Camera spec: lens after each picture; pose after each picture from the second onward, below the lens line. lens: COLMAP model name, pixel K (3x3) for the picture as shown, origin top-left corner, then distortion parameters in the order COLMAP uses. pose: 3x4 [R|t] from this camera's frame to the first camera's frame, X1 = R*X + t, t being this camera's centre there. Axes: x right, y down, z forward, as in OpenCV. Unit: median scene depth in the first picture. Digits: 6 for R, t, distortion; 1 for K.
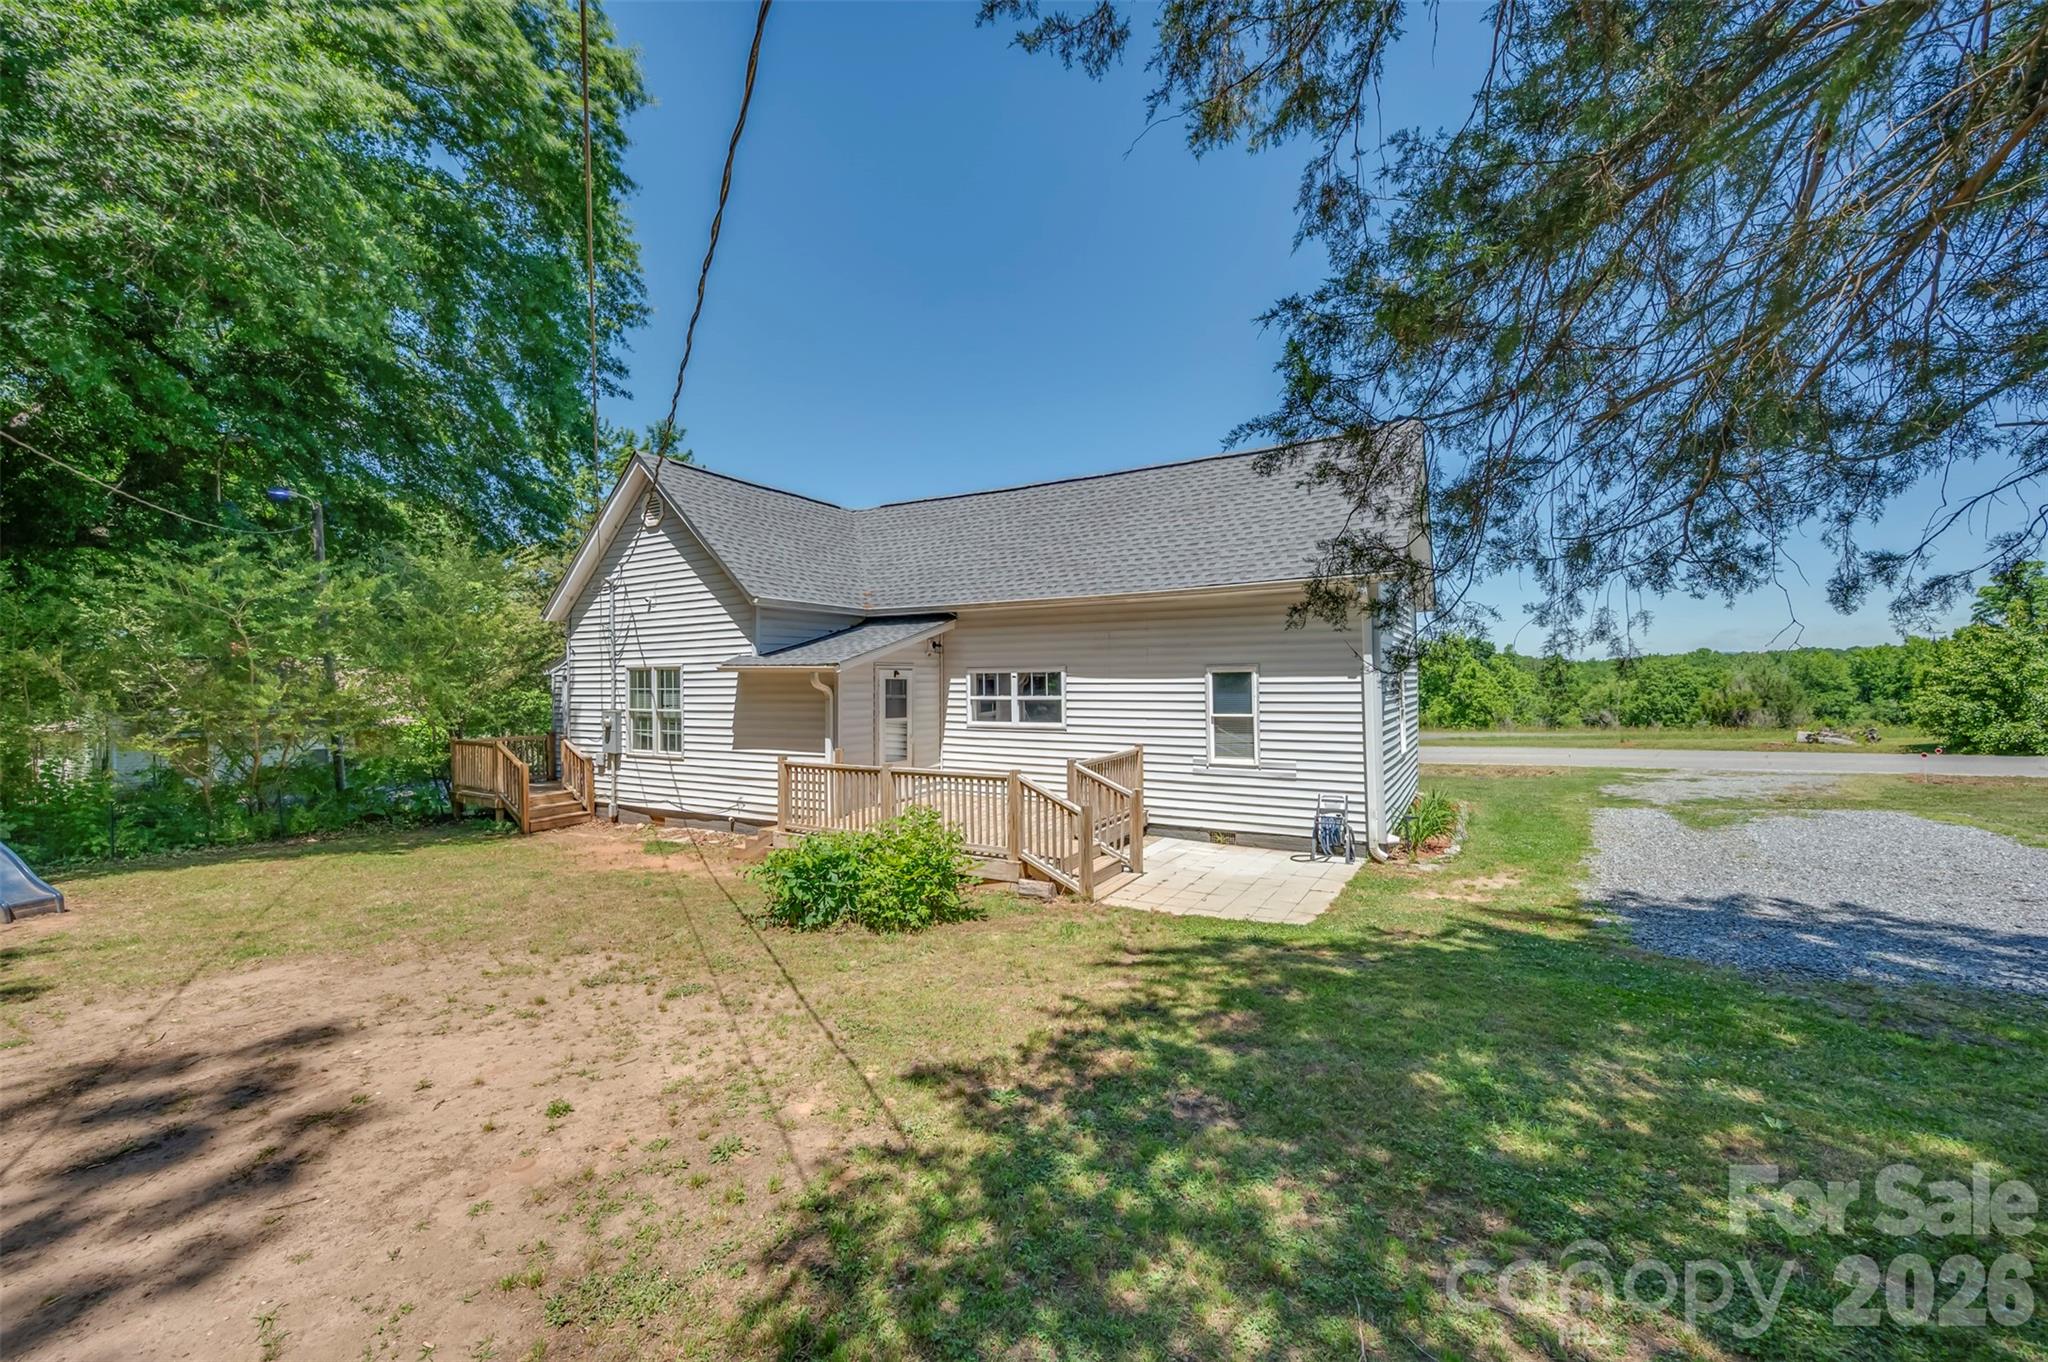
lens RADIAL K [[798.4, 0, 1024.0], [0, 798.4, 681.0], [0, 0, 1]] dist [0.004304, -0.000116]
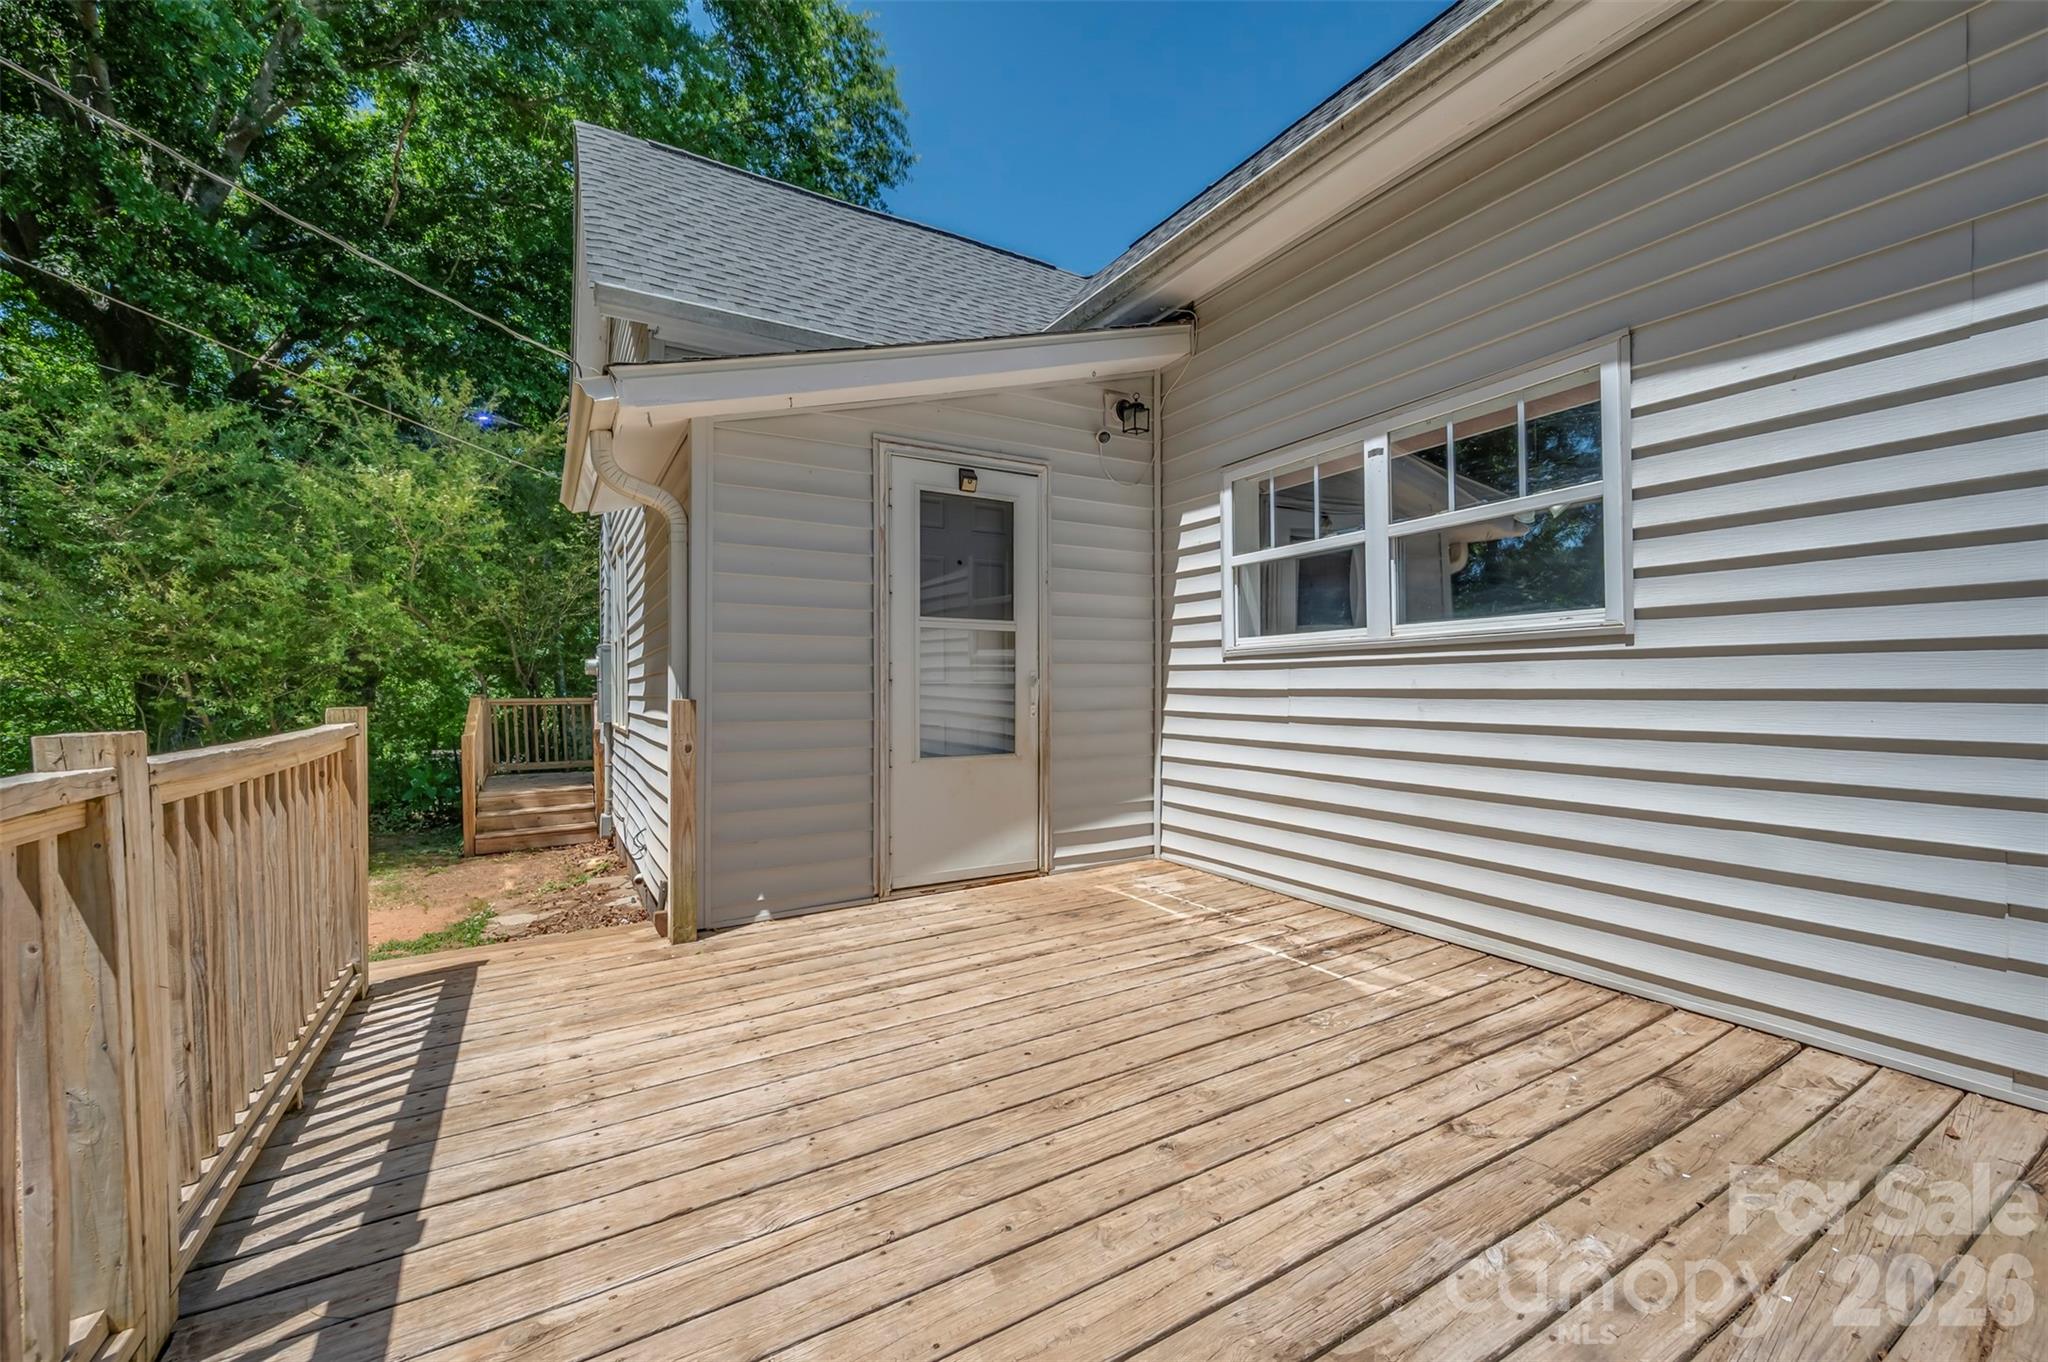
lens RADIAL K [[818.5, 0, 1031.8], [0, 818.5, 685.1], [0, 0, 1]] dist [0.003409, 0.000543]
pose [[0.874538, 0.001027, -0.484955, 0.019758], [-0.000155, 0.999998, 0.001839, 0.072415], [0.484956, -0.001533, 0.874537, 0.725329]]
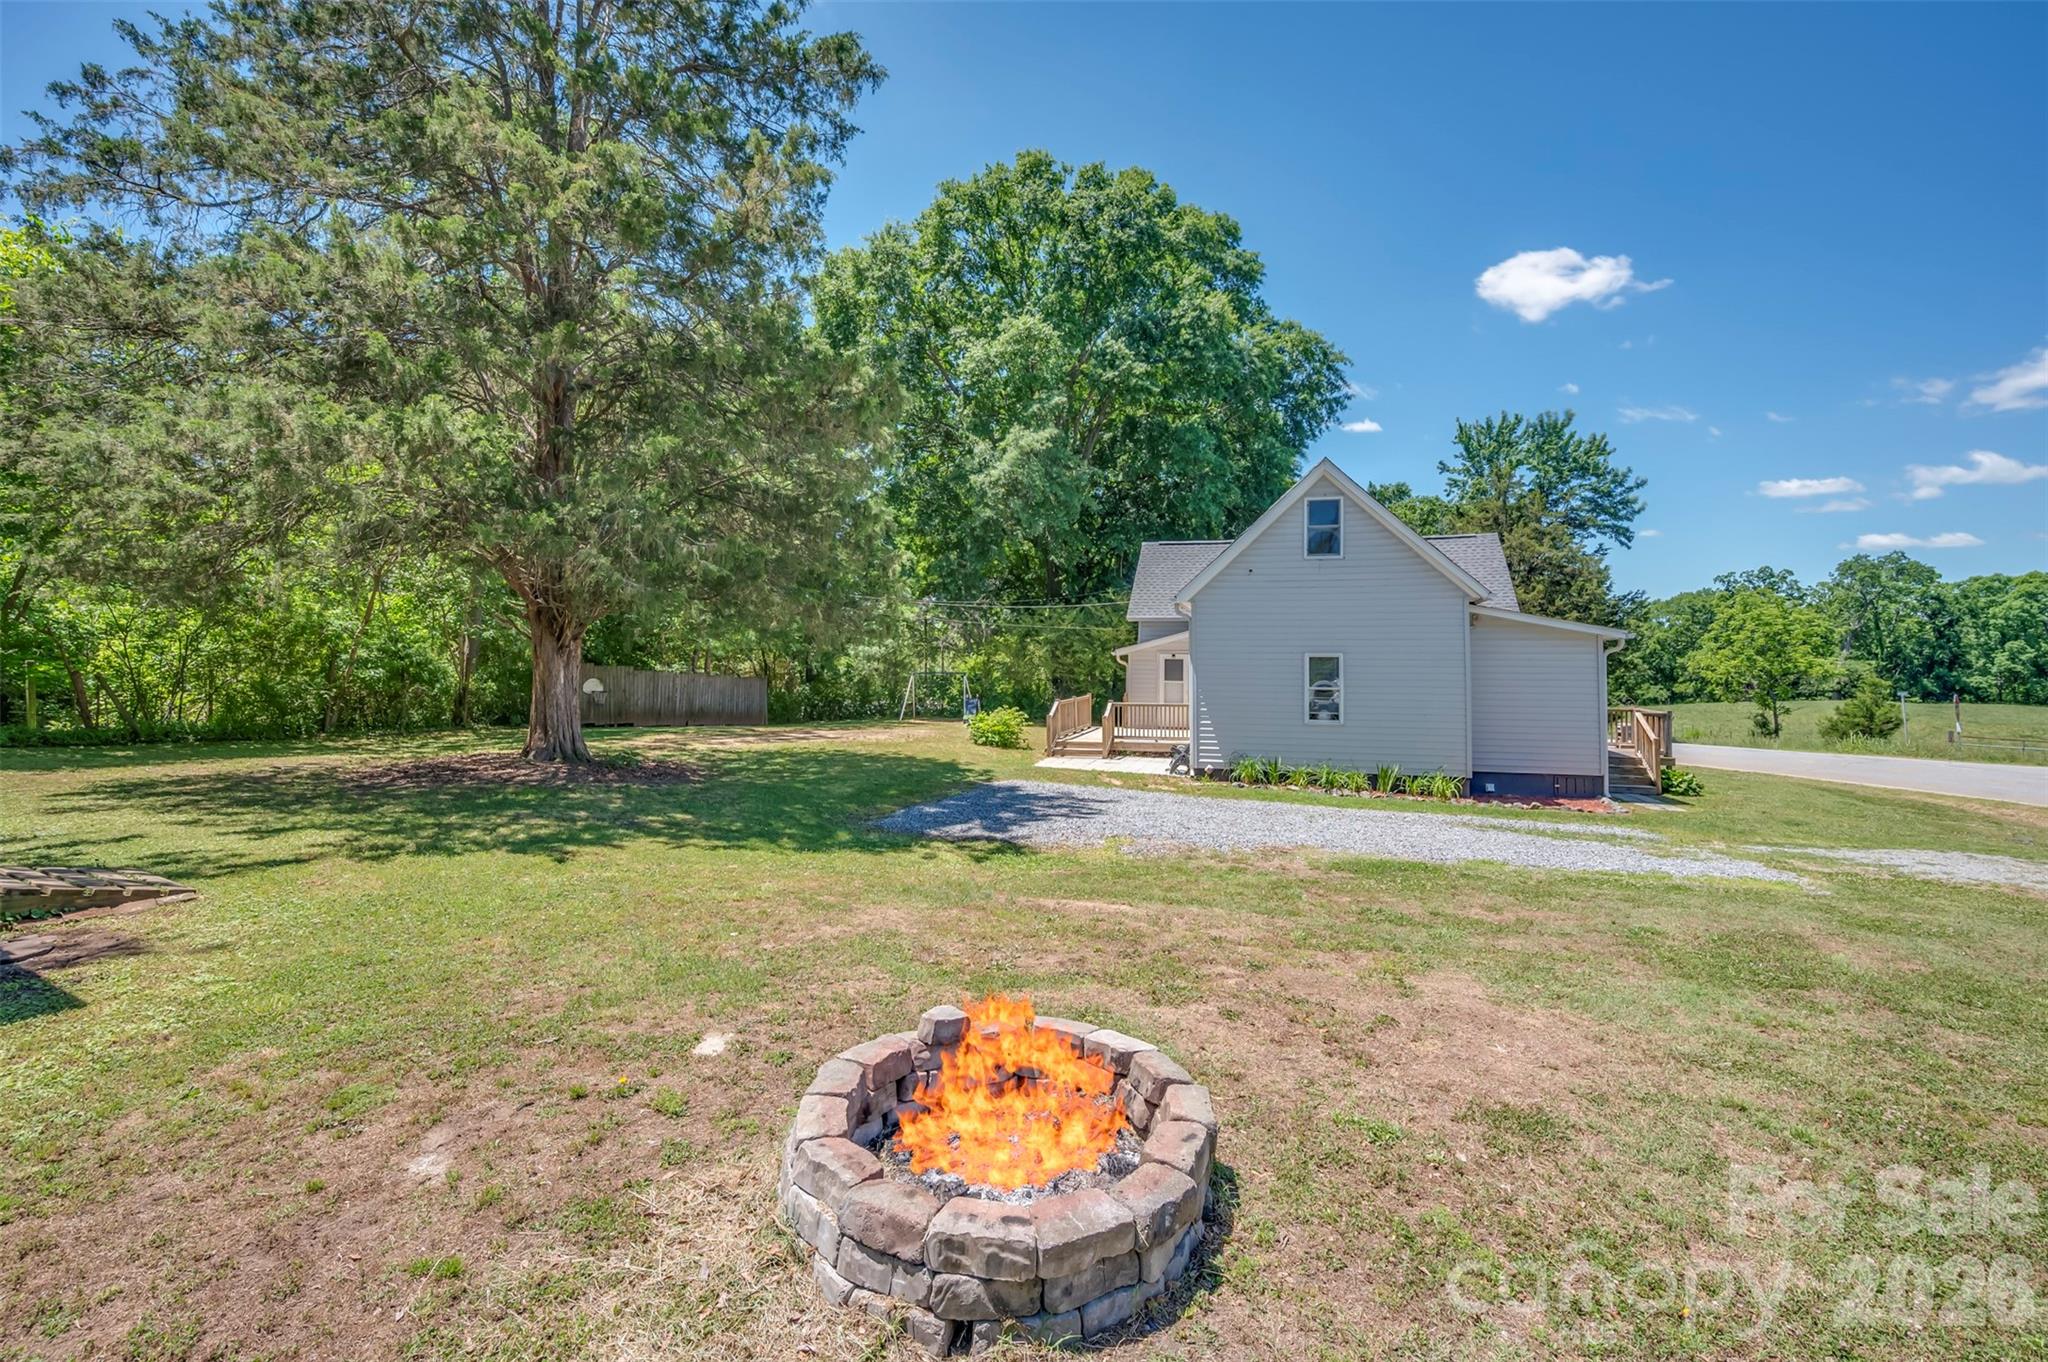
lens RADIAL K [[867.4, 0, 1043.0], [0, 867.4, 656.3], [0, 0, 1]] dist [-0.000009, 0.000115]
pose [[0.253086, 0.010806, -0.967384, 1.634010], [-0.006209, 0.999935, 0.009545, -0.024974], [0.967424, 0.003591, 0.253136, 0.226467]]
